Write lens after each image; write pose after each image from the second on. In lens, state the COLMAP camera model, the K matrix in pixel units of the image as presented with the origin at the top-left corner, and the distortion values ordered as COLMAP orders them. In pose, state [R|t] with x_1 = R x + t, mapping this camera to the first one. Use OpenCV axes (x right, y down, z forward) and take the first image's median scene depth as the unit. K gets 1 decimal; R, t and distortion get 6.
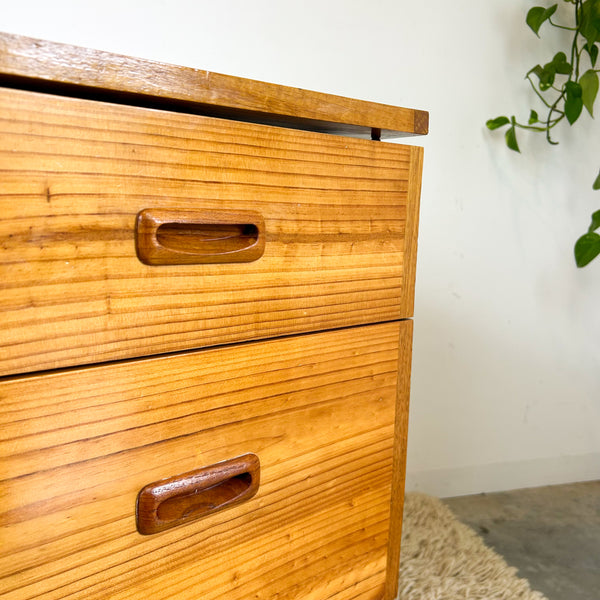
lens RADIAL K [[612.6, 0, 300.8], [0, 612.6, 297.0], [0, 0, 1]] dist [0.018398, 0.000000]
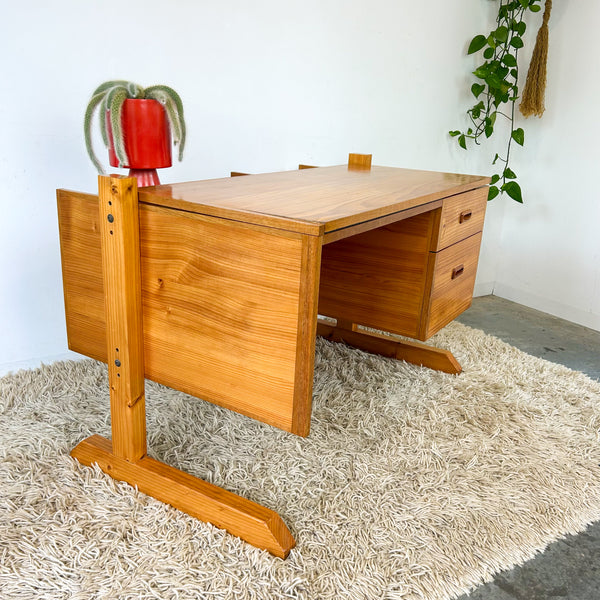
lens RADIAL K [[612.6, 0, 304.7], [0, 612.6, 299.6], [0, 0, 1]] dist [0.018398, 0.000000]
pose [[0.956365, -0.067601, 0.284246, -1.943425], [0.015027, 0.982958, 0.183215, -0.251693], [-0.291788, -0.170949, 0.941083, -2.283741]]
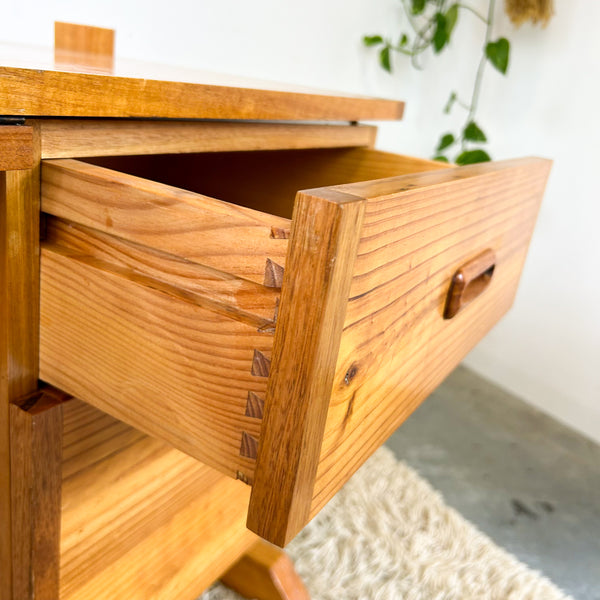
lens RADIAL K [[612.6, 0, 302.7], [0, 612.6, 303.3], [0, 0, 1]] dist [0.018398, 0.000000]
pose [[0.944393, -0.009042, 0.328695, -0.351108], [-0.068655, 0.972168, 0.224000, -0.158382], [-0.321573, -0.234110, 0.917488, -0.121817]]
